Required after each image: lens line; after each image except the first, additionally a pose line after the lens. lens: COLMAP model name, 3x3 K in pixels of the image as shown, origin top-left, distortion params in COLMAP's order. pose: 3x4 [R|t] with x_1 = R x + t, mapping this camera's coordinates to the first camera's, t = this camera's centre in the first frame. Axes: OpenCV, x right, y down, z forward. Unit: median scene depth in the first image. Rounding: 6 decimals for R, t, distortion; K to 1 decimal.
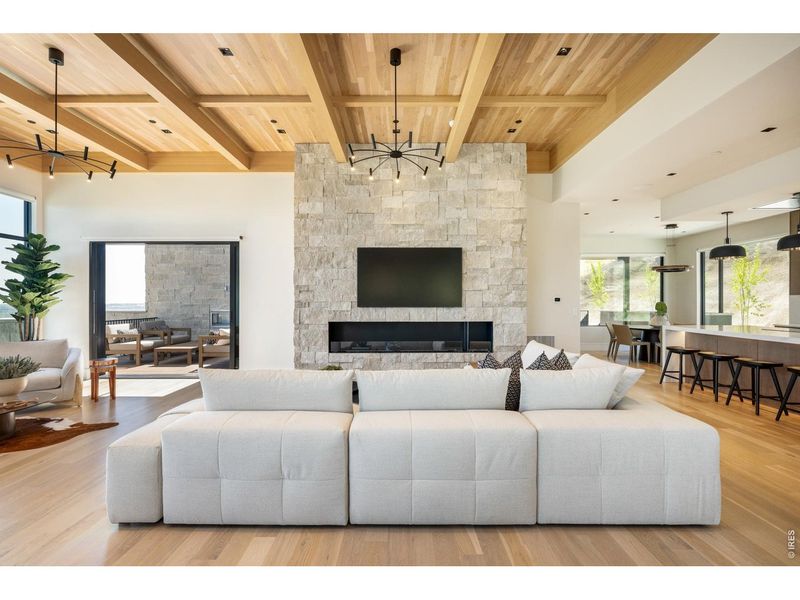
lens RADIAL K [[362.5, 0, 403.1], [0, 362.5, 300.2], [0, 0, 1]] dist [0.000328, 0.000272]
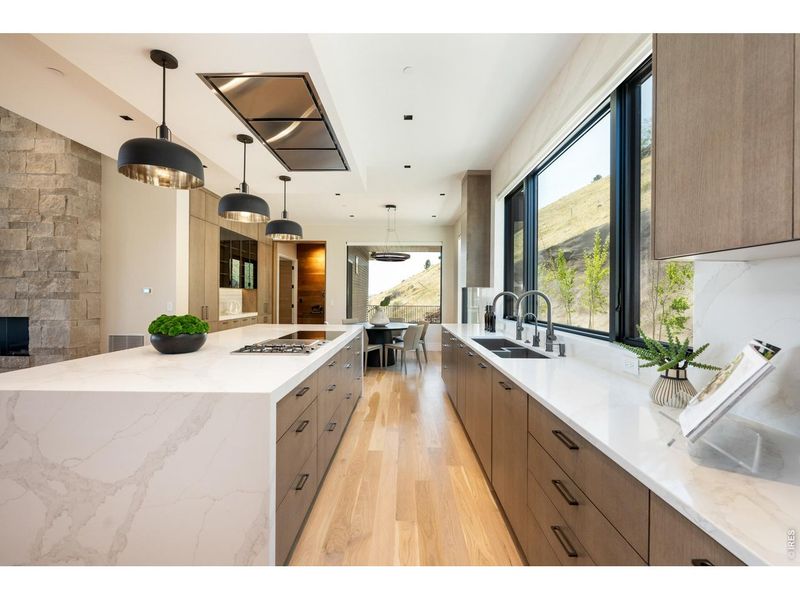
lens RADIAL K [[362.5, 0, 403.1], [0, 362.5, 300.2], [0, 0, 1]] dist [0.000328, 0.000272]
pose [[0.999932, 0.006738, -0.009520, 1.076679], [-0.006689, 0.999964, 0.005185, 0.011993], [0.009554, -0.005121, 0.999941, 0.211396]]
